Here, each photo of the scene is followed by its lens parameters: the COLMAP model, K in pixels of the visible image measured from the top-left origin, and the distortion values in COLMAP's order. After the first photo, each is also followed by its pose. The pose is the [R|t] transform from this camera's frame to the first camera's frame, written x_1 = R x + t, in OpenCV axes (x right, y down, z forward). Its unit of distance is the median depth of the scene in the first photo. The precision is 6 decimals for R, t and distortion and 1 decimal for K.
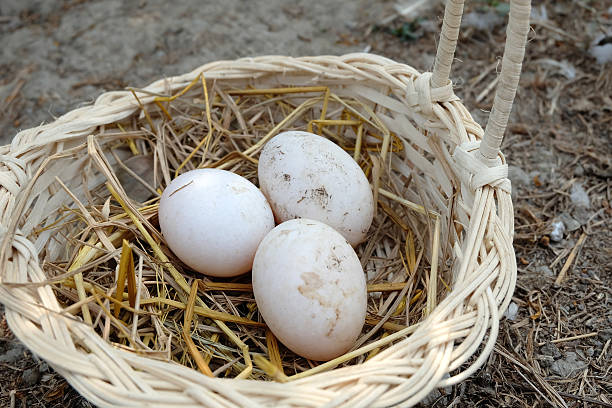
lens RADIAL K [[708.8, 0, 306.0], [0, 708.8, 204.0], [0, 0, 1]] dist [-0.167381, 0.359590]
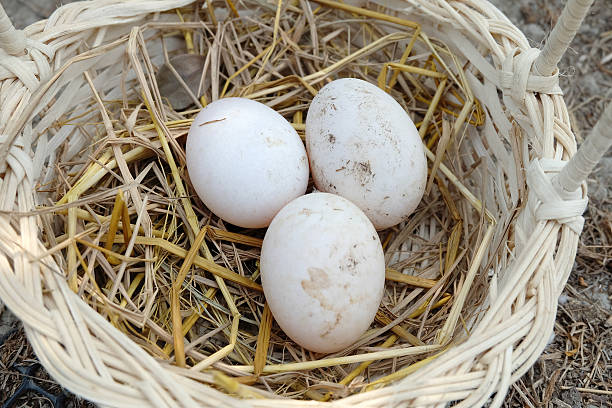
lens RADIAL K [[708.8, 0, 306.0], [0, 708.8, 204.0], [0, 0, 1]] dist [-0.167381, 0.359590]
pose [[0.958783, 0.263081, -0.107347, 0.055101], [-0.228049, 0.937850, 0.261595, -0.177707], [0.169496, -0.226333, 0.959190, 0.146979]]
